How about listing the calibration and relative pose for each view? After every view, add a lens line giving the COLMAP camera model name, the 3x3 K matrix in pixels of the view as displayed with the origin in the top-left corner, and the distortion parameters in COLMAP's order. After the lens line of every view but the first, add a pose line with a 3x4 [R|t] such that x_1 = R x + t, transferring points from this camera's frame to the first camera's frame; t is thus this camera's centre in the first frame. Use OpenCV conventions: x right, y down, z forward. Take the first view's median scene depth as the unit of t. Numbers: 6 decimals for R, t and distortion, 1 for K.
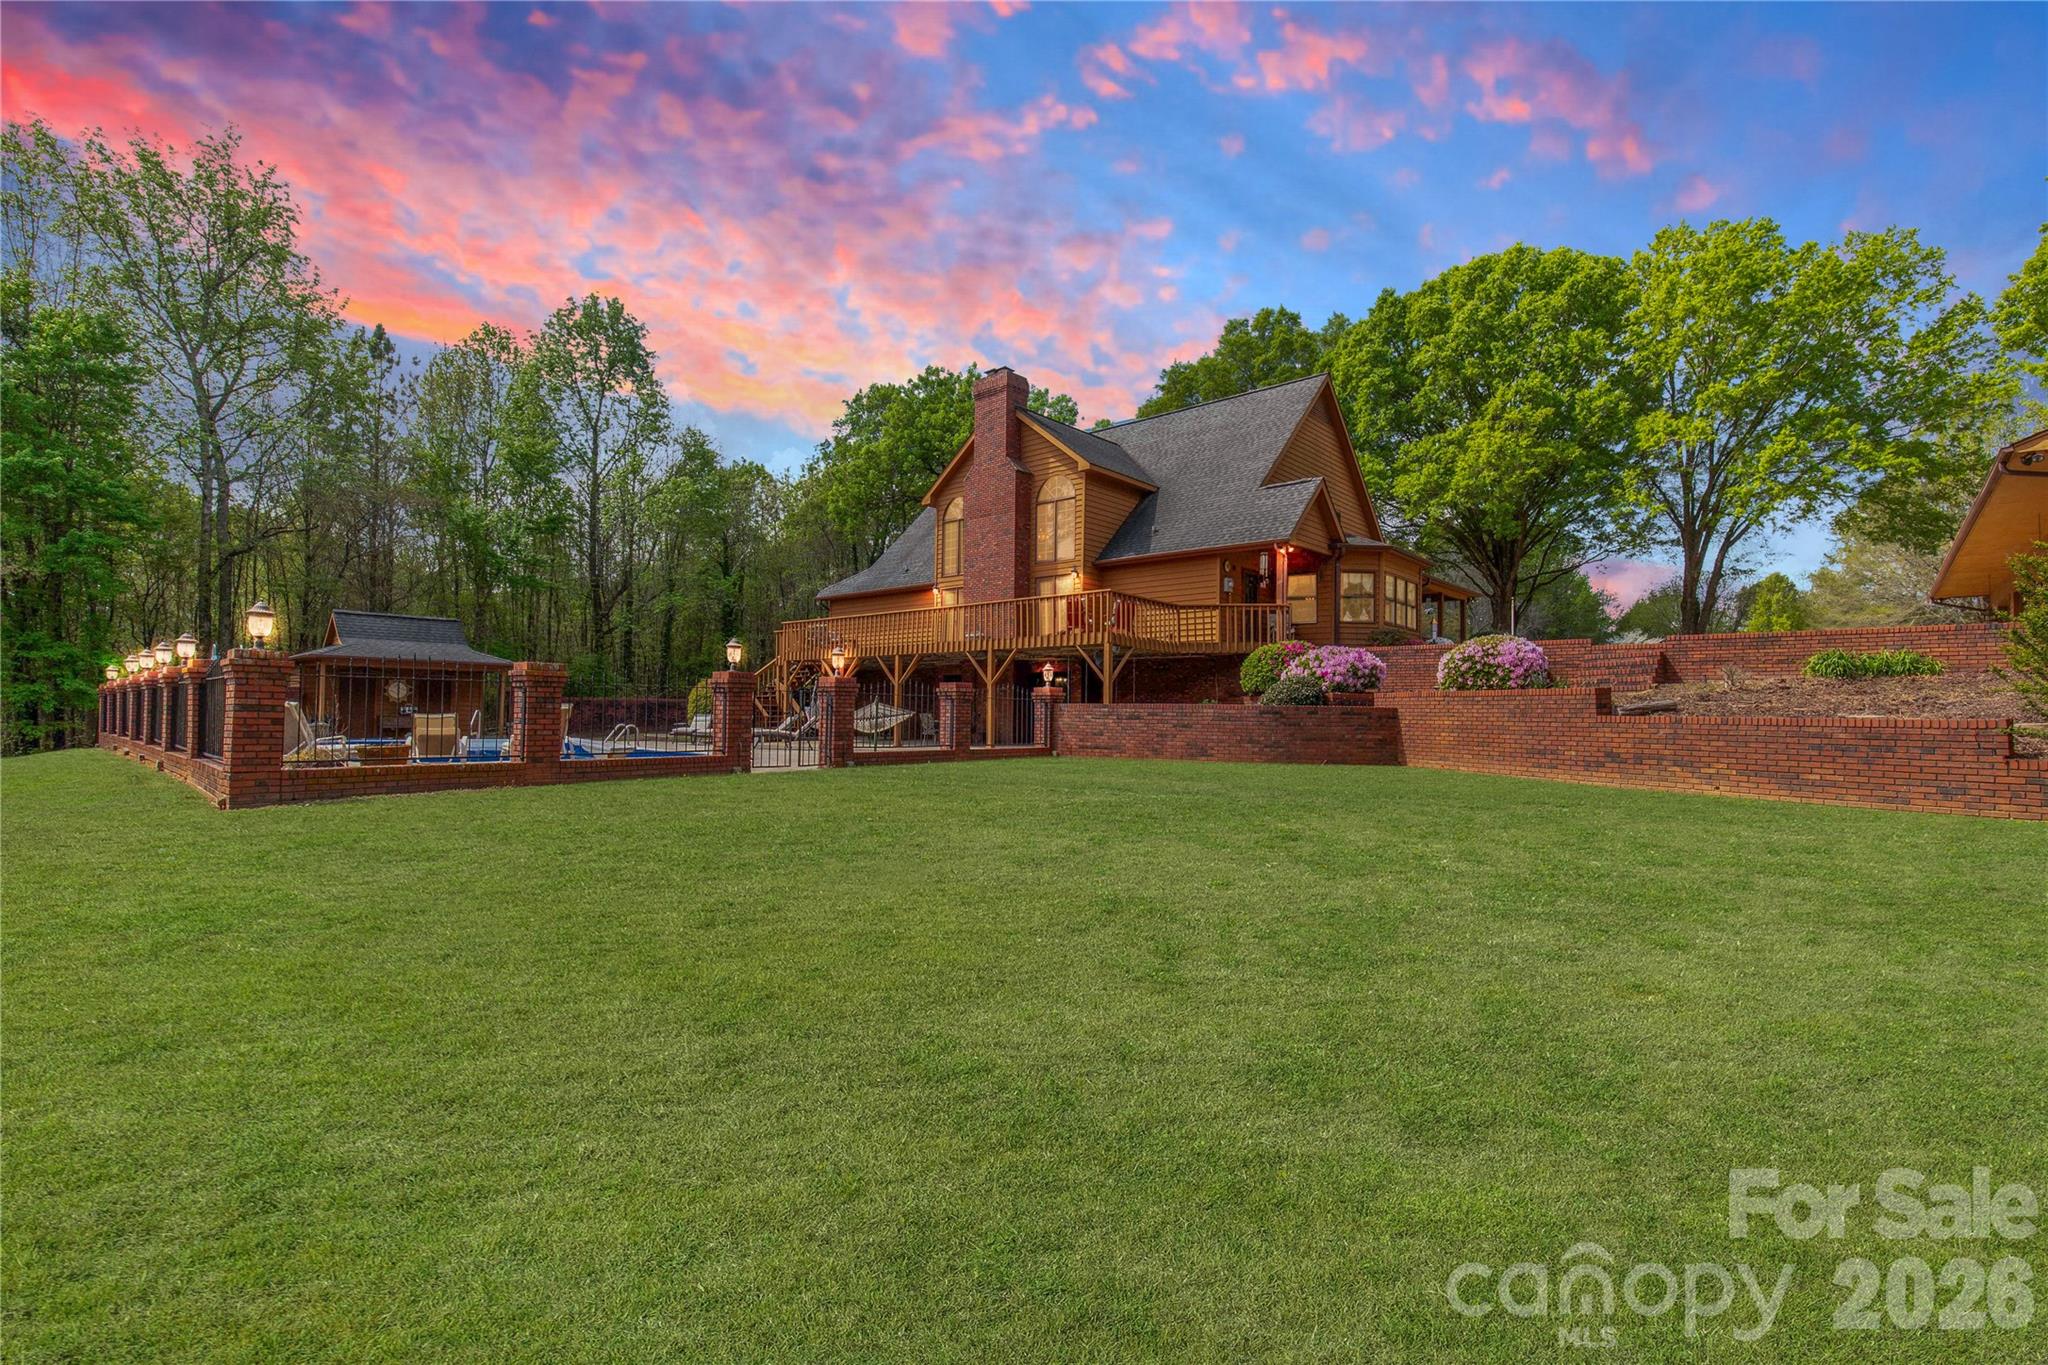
lens RADIAL K [[938.8, 0, 1018.8], [0, 938.8, 697.1], [0, 0, 1]] dist [0.032583, -0.016294]
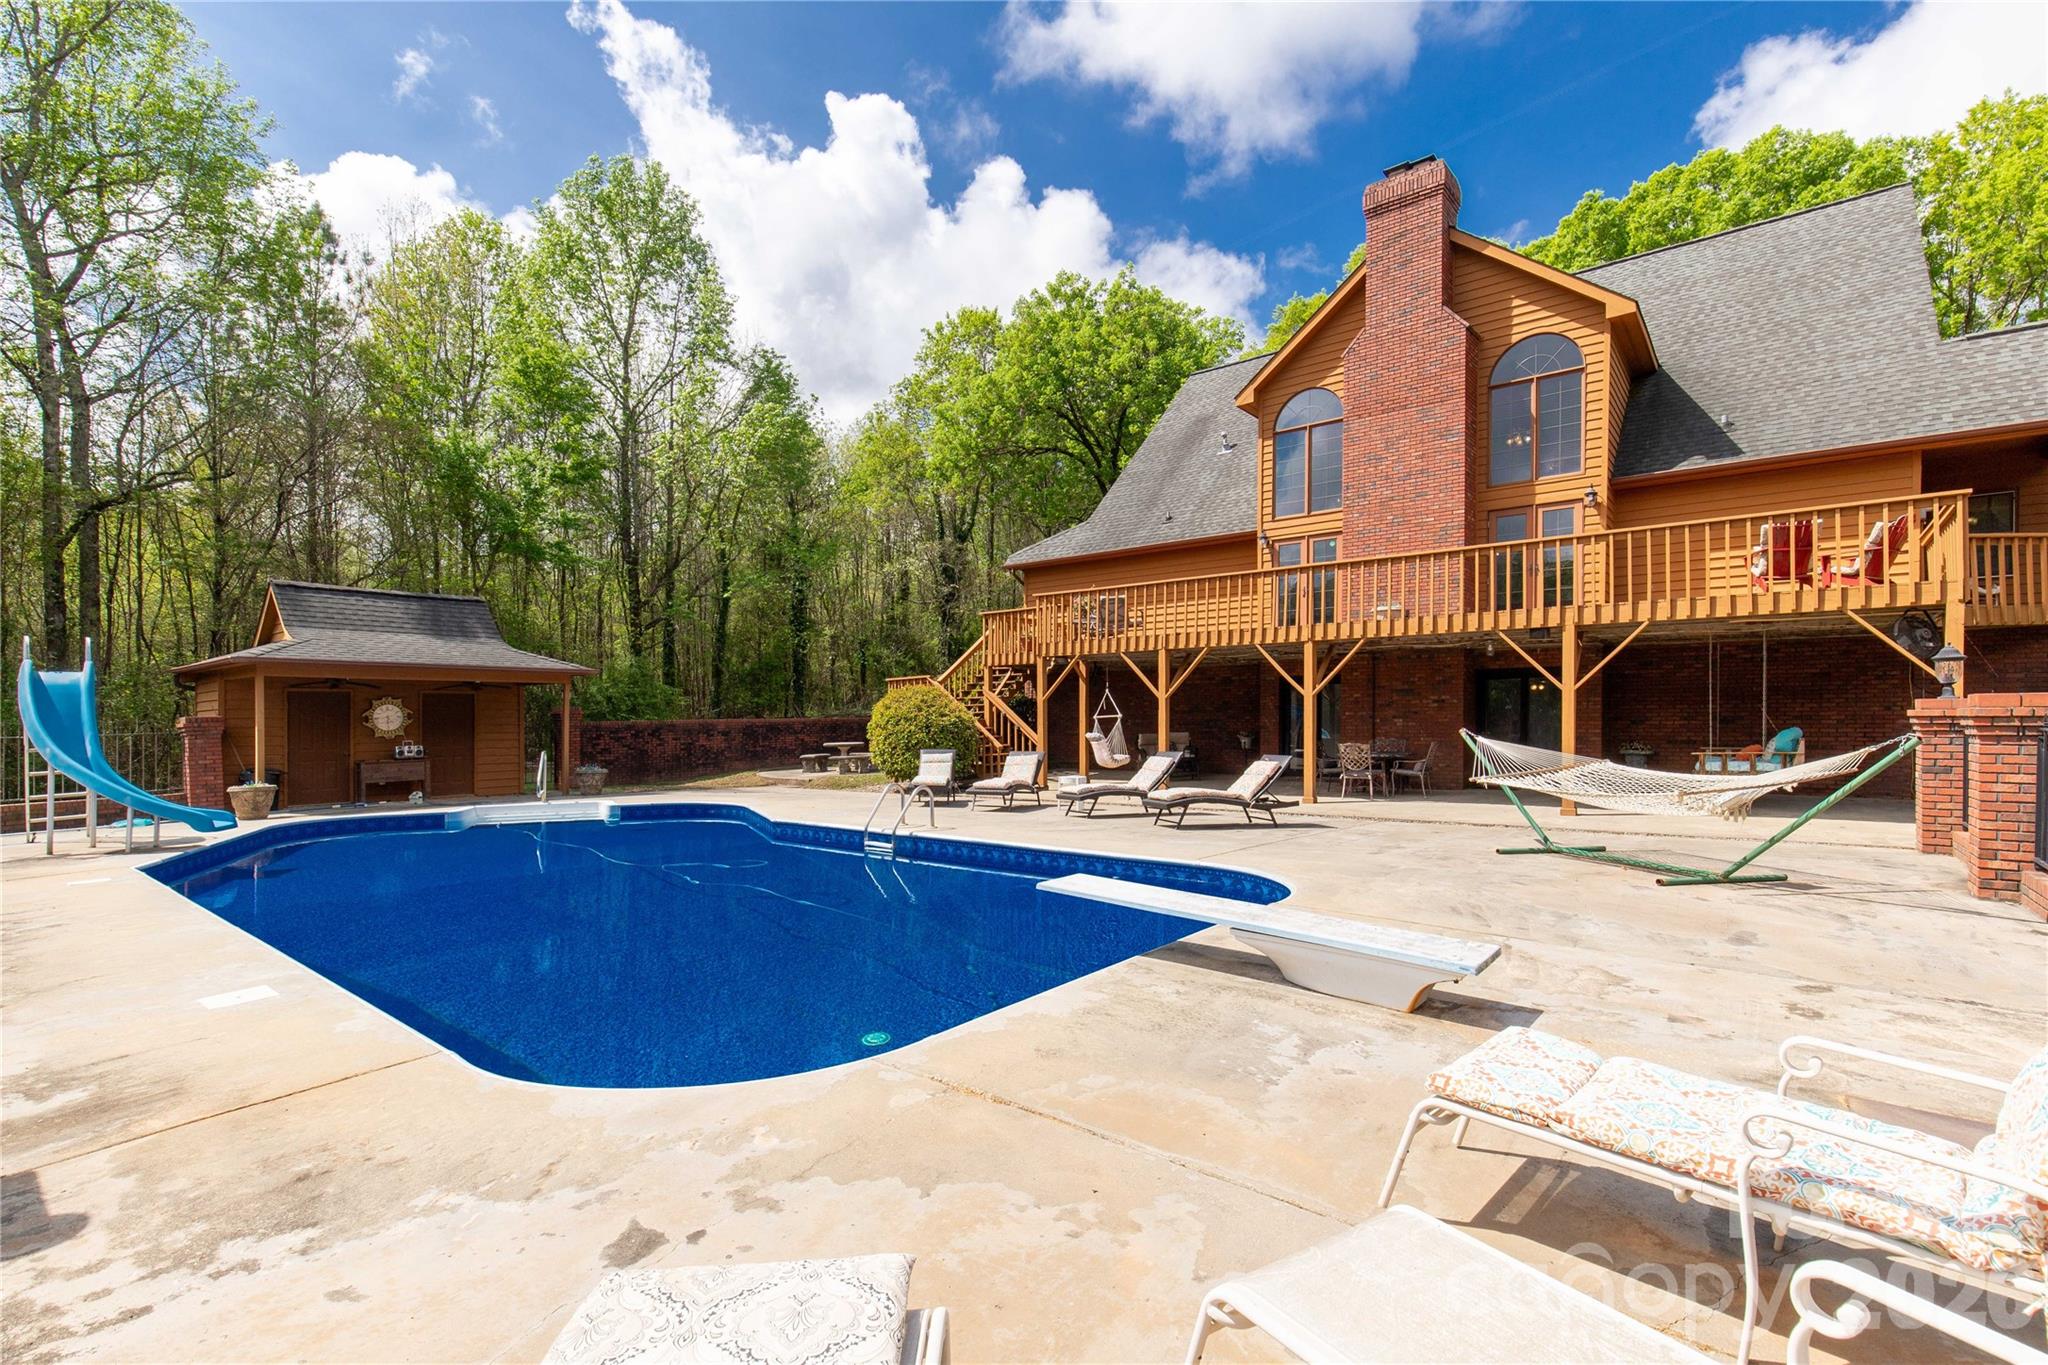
lens RADIAL K [[1051.0, 0, 1024.0], [0, 1051.0, 682.5], [0, 0, 1]] dist [-0.002382, 0.037734]
pose [[0.999624, -0.013008, 0.024143, -0.192702], [0.013761, 0.999415, -0.031296, -0.002013], [-0.023722, 0.031616, 0.999219, 0.235012]]
